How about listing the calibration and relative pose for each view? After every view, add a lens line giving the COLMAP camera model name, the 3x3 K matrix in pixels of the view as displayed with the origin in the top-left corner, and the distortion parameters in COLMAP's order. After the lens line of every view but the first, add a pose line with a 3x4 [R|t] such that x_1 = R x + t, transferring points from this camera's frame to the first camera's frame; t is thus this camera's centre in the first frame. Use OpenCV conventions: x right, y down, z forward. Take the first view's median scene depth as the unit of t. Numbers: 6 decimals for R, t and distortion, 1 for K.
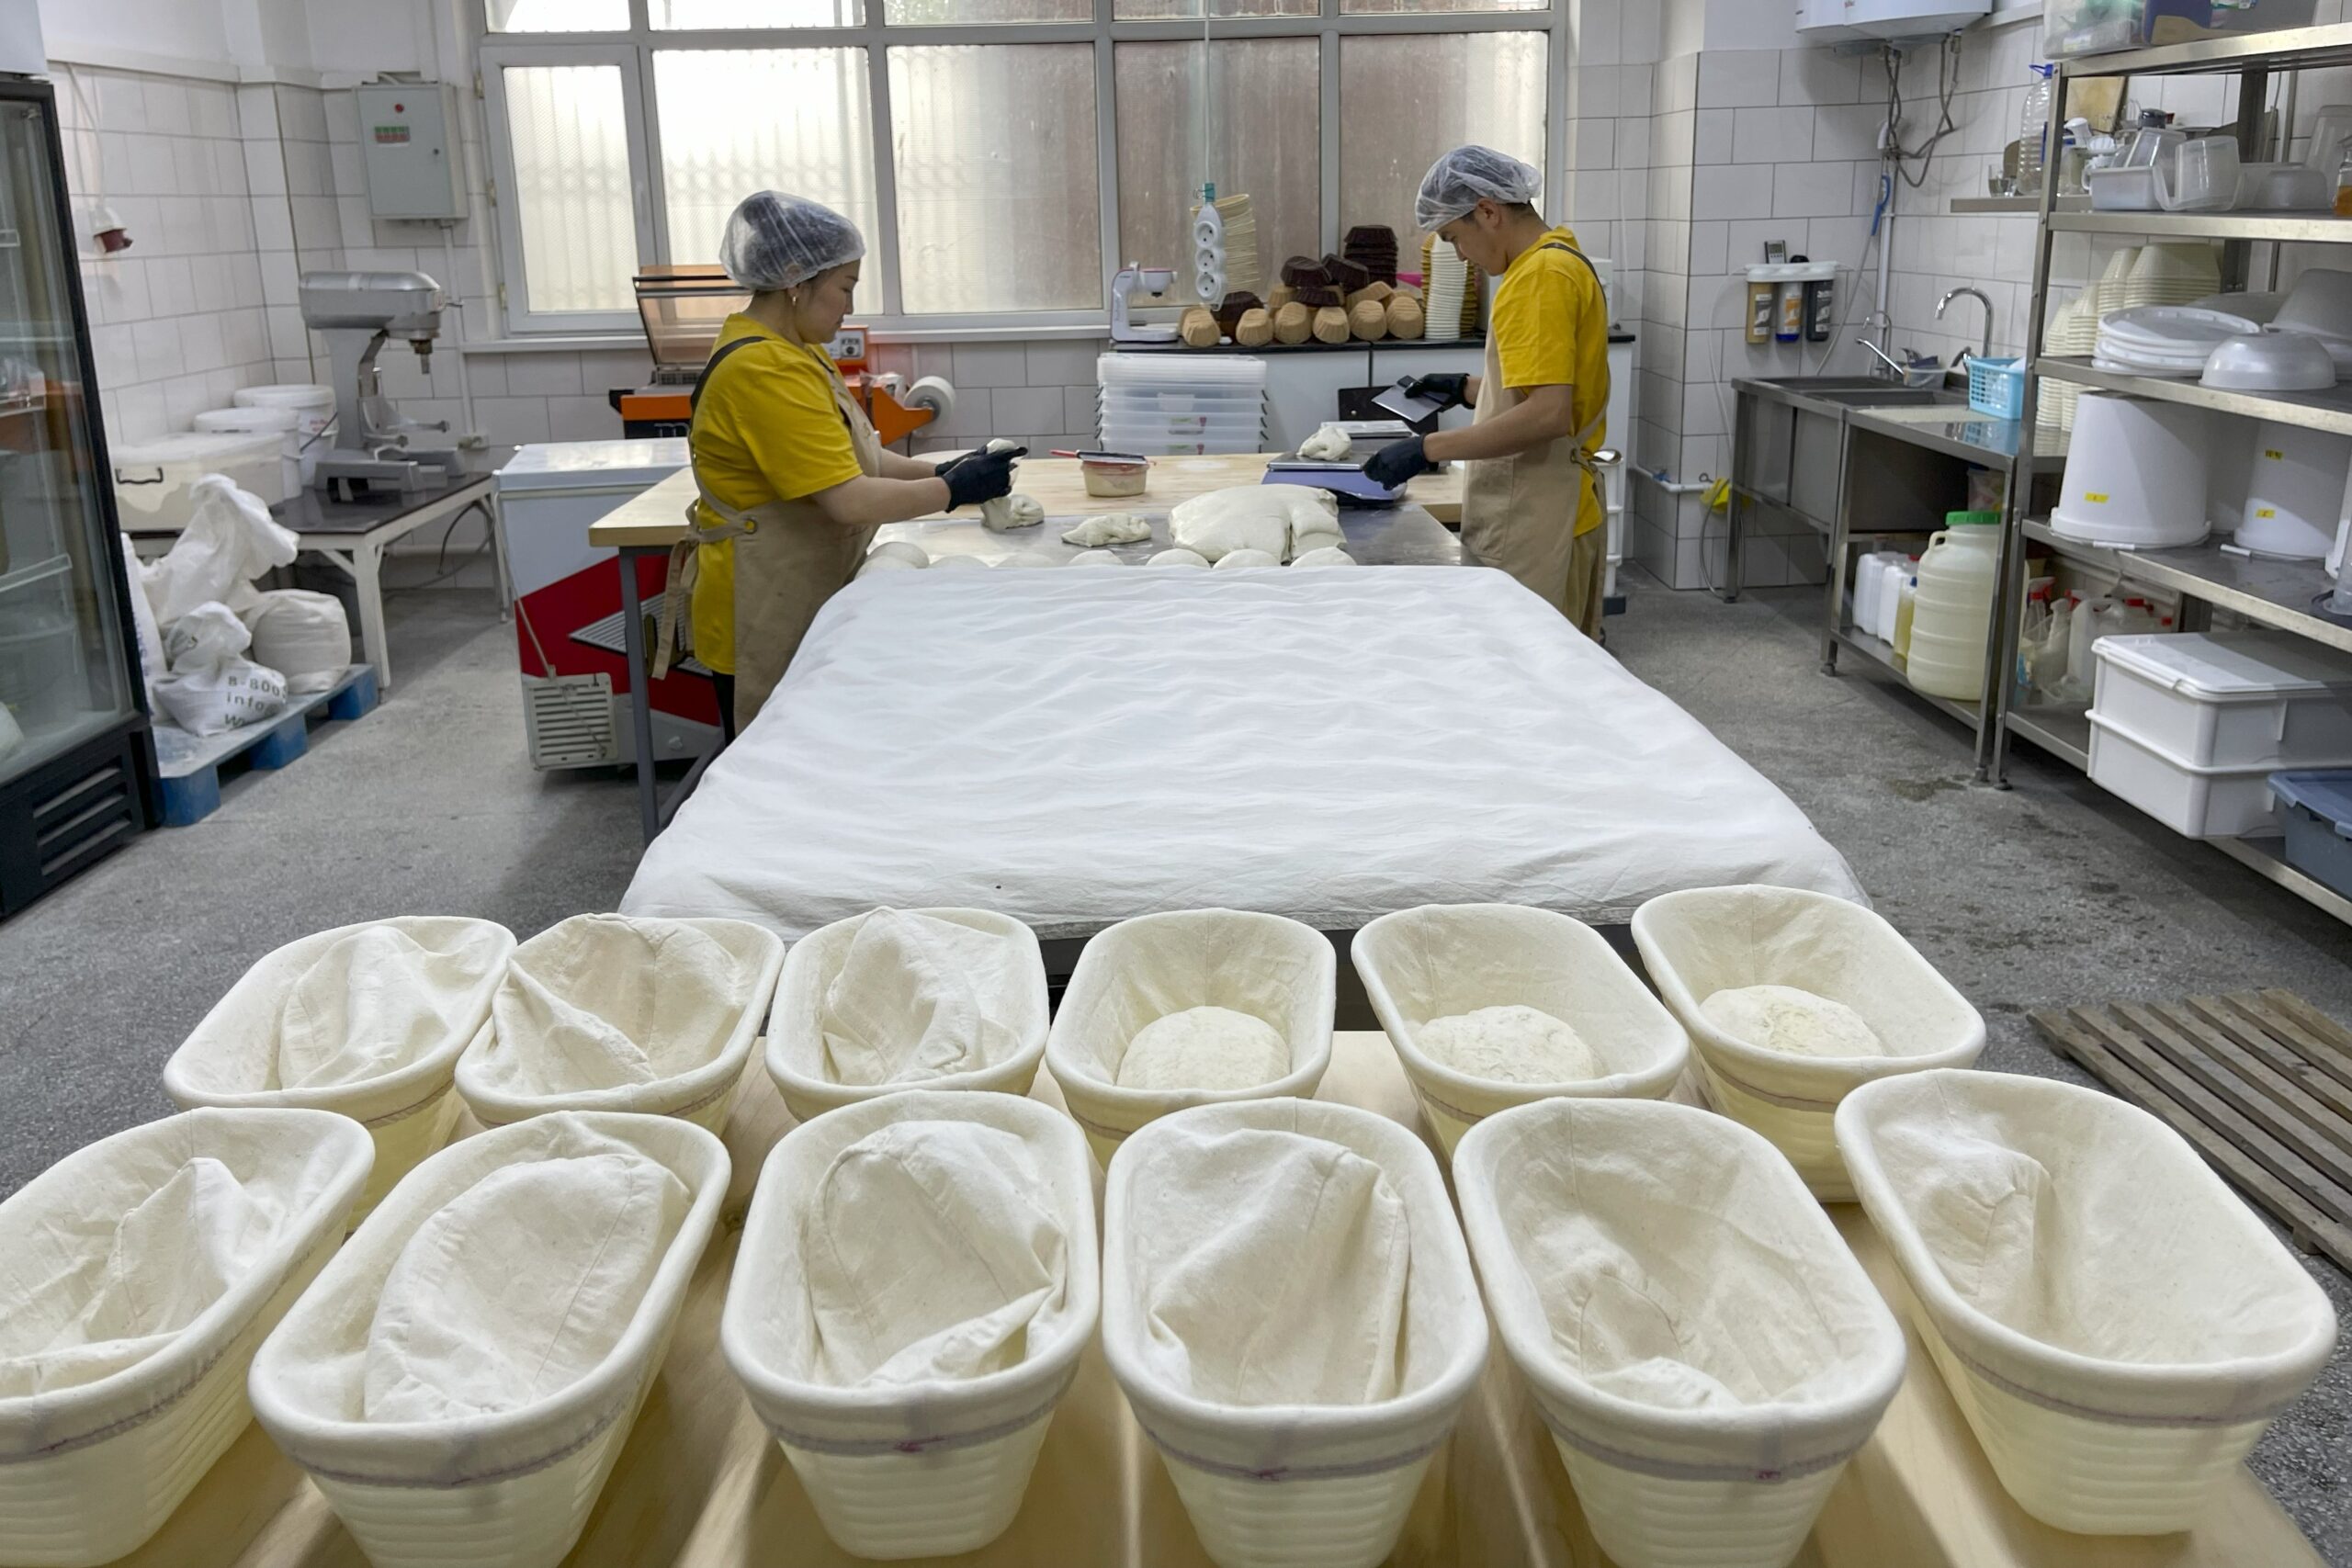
lens RADIAL K [[1988.5, 0, 1176.0], [0, 1988.5, 784.0], [0, 0, 1]] dist [0.041643, -0.050505]
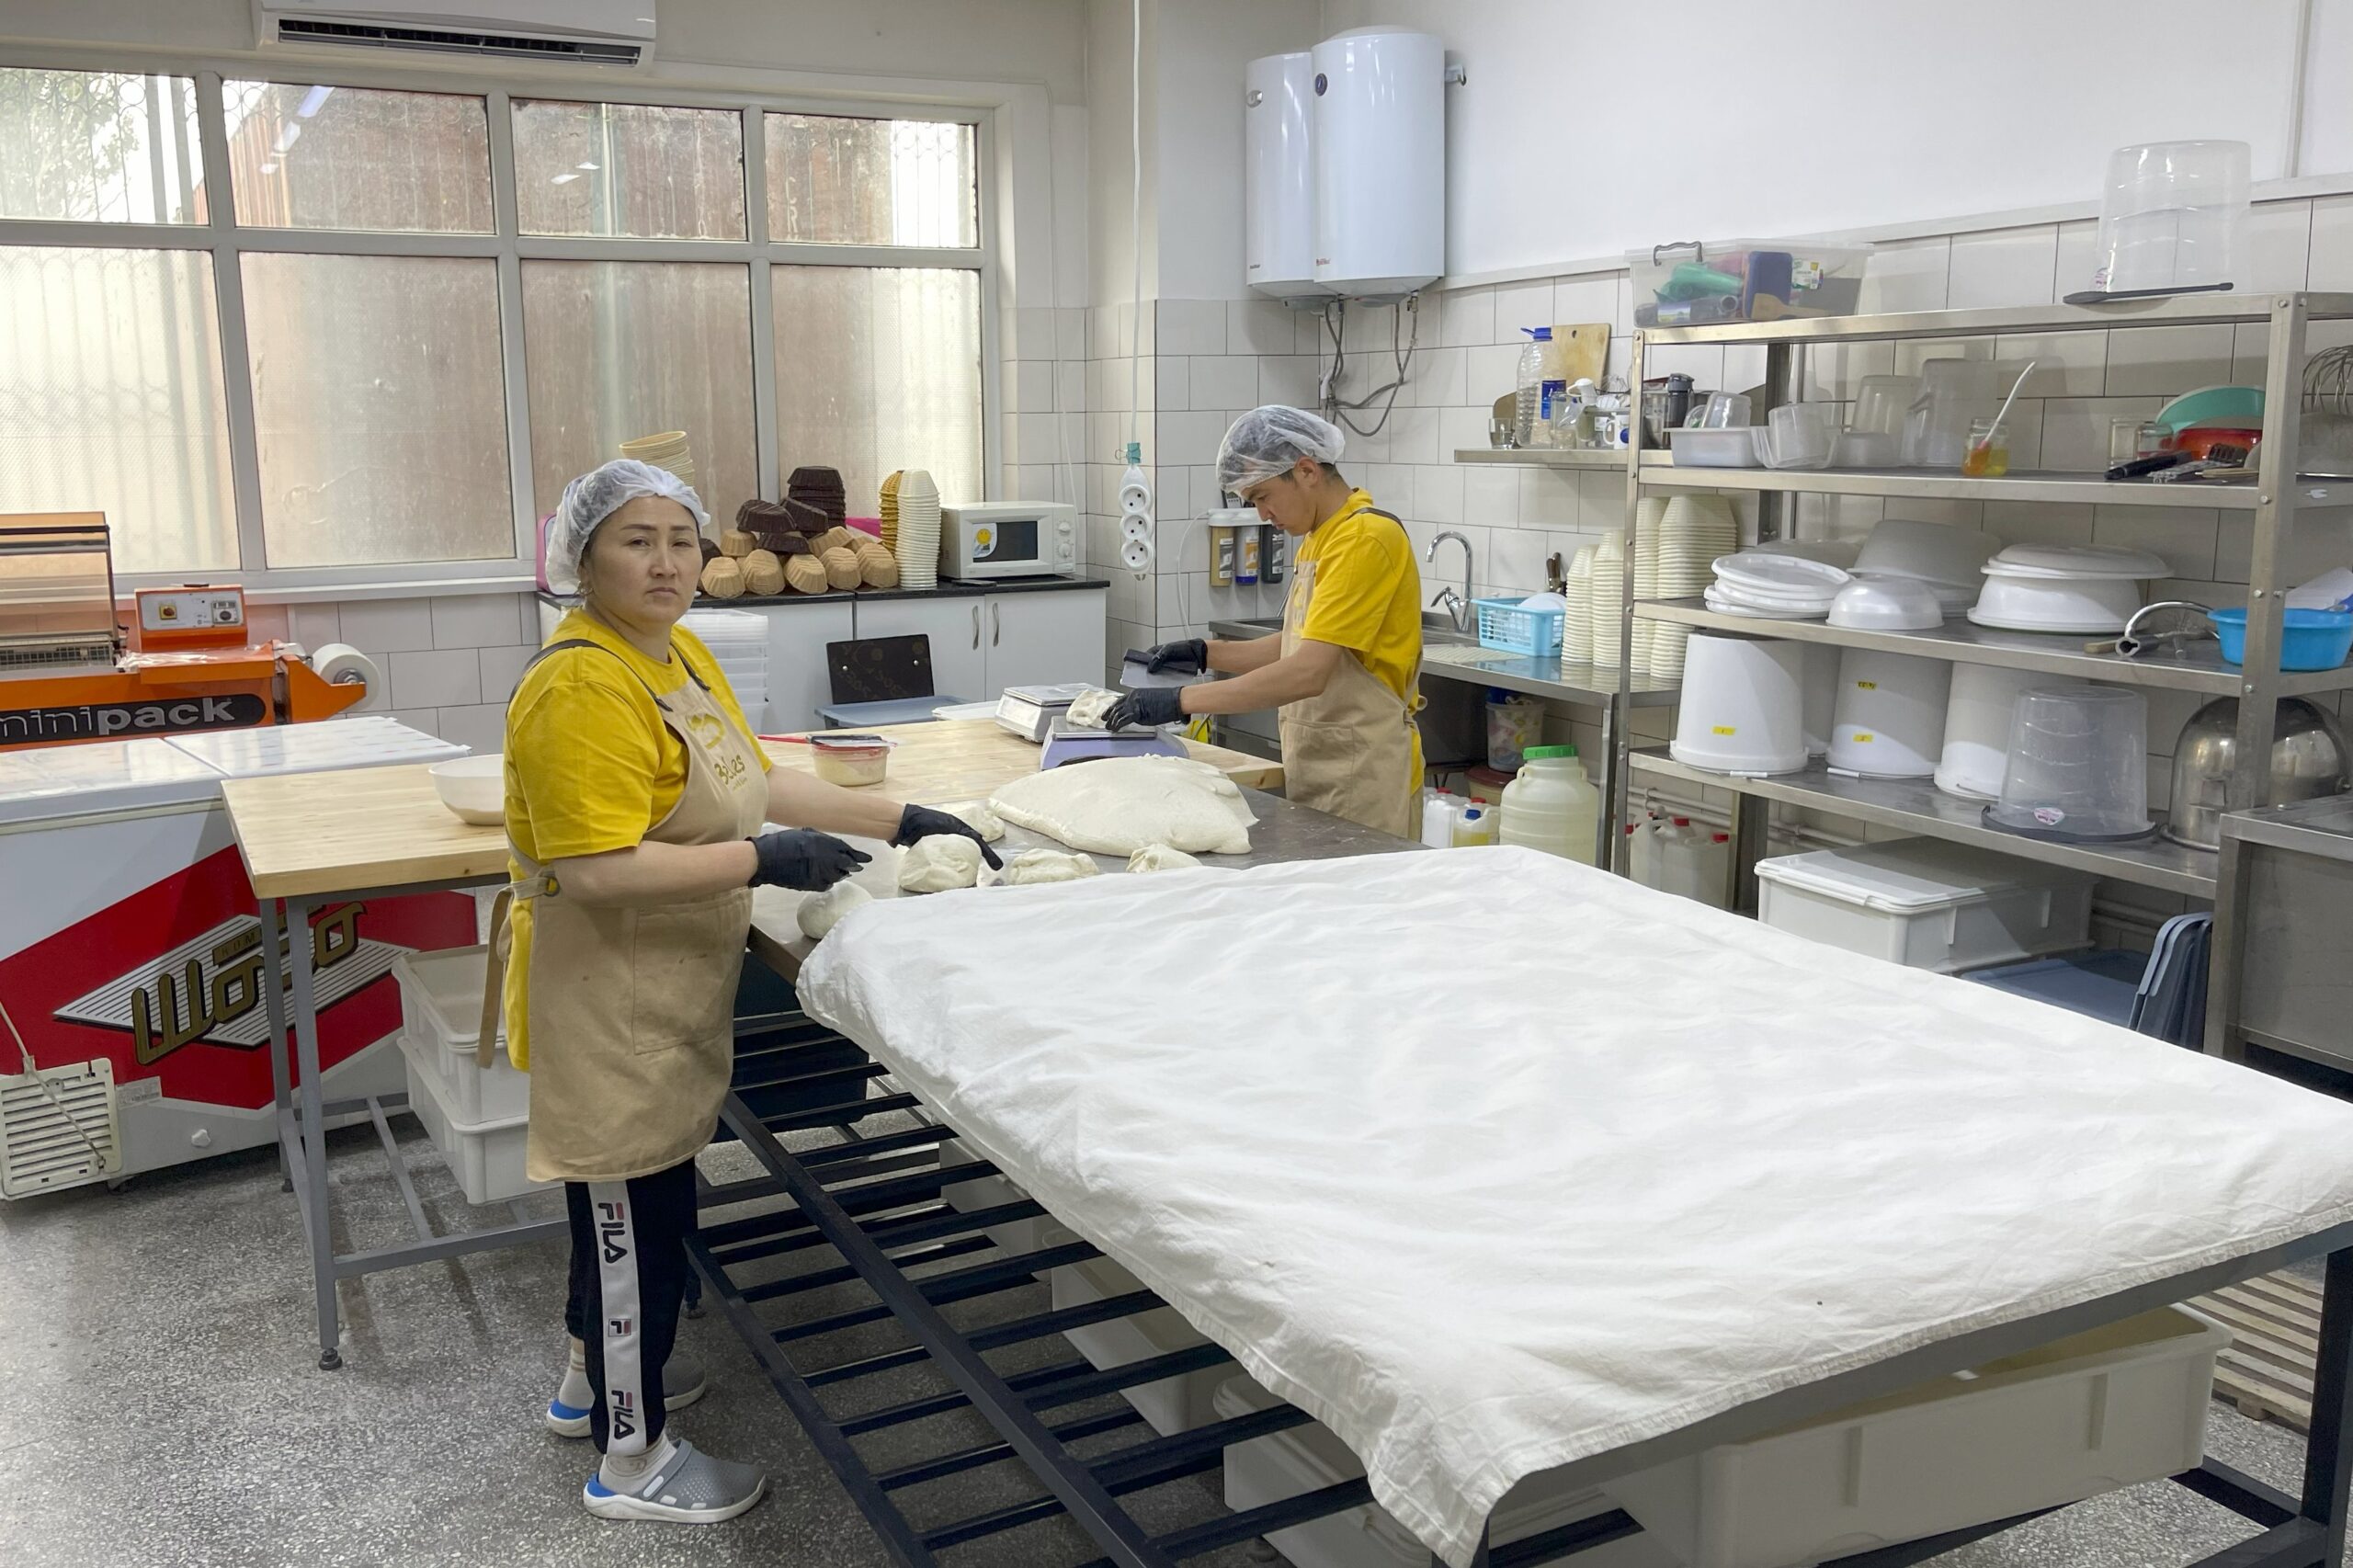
lens RADIAL K [[2077.6, 0, 1177.2], [0, 2077.6, 850.2], [0, 0, 1]] dist [0.075193, -0.146994]
pose [[0.900566, -0.075478, 0.428117, -0.210174], [0.110921, 0.992111, -0.058415, -0.034915], [-0.420330, 0.100094, 0.901834, 0.093235]]
